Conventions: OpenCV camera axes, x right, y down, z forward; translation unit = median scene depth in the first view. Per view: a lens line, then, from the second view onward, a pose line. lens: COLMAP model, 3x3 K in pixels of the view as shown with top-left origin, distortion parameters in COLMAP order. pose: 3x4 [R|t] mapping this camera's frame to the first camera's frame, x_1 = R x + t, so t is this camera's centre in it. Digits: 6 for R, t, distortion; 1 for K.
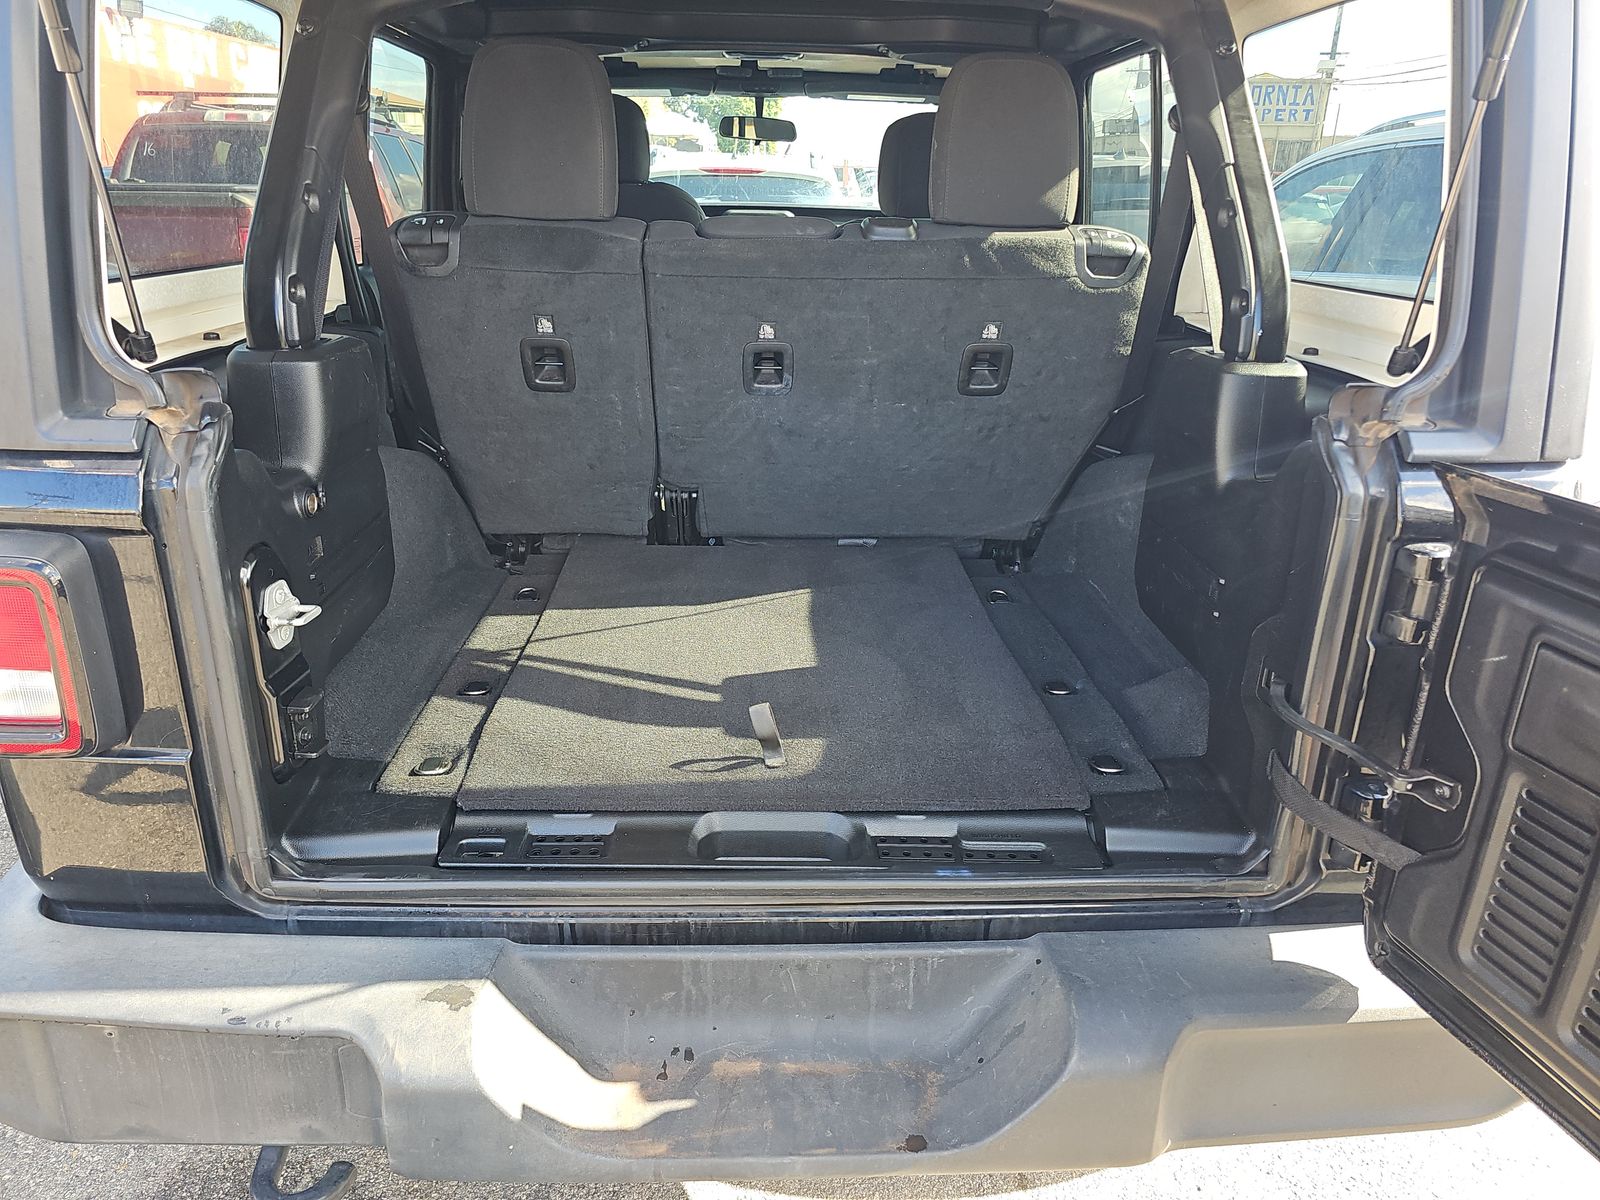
lens RADIAL K [[1043.3, 0, 790.1], [0, 1043.3, 598.0], [0, 0, 1]] dist [-0.004259, -0.001071]
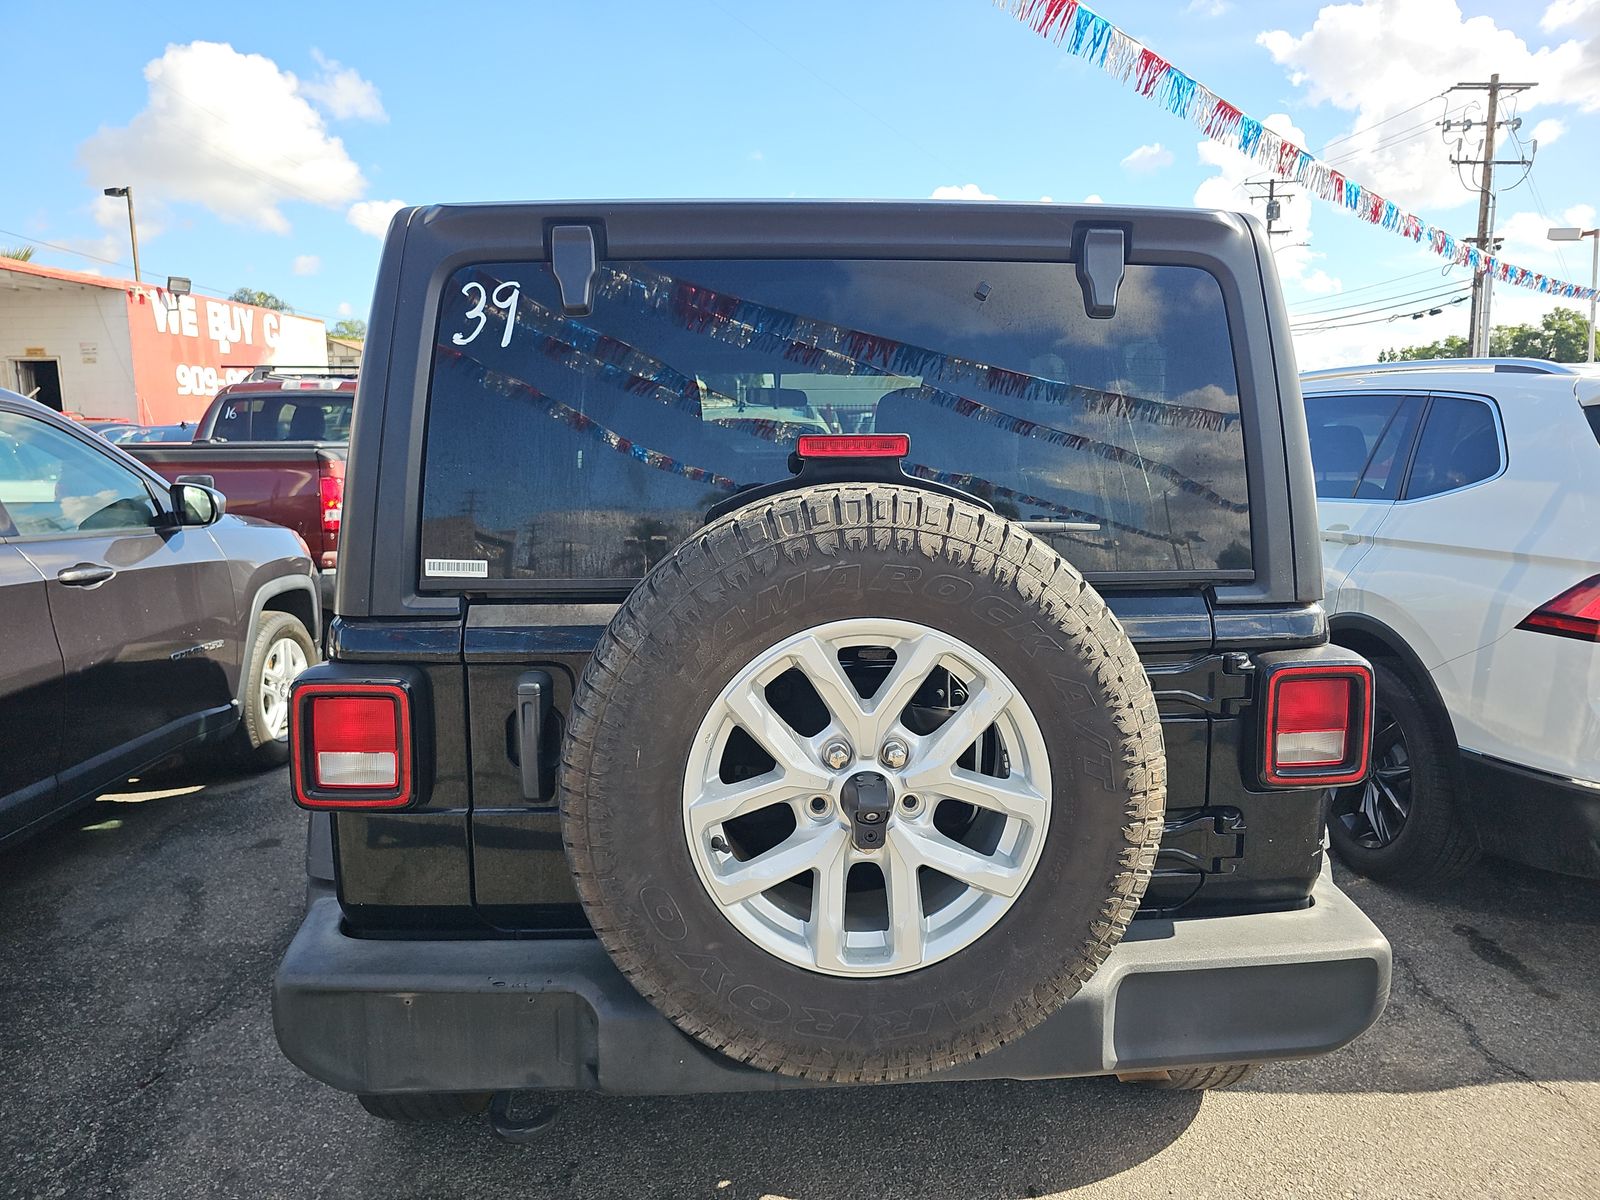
lens RADIAL K [[1062.4, 0, 800.0], [0, 1062.4, 600.0], [0, 0, 1]] dist [0.000428, 0.000151]
pose [[0.999526, -0.021561, 0.021960, -0.019532], [0.025737, 0.976859, -0.212328, 0.034360], [-0.016874, 0.212793, 0.976952, -0.110006]]
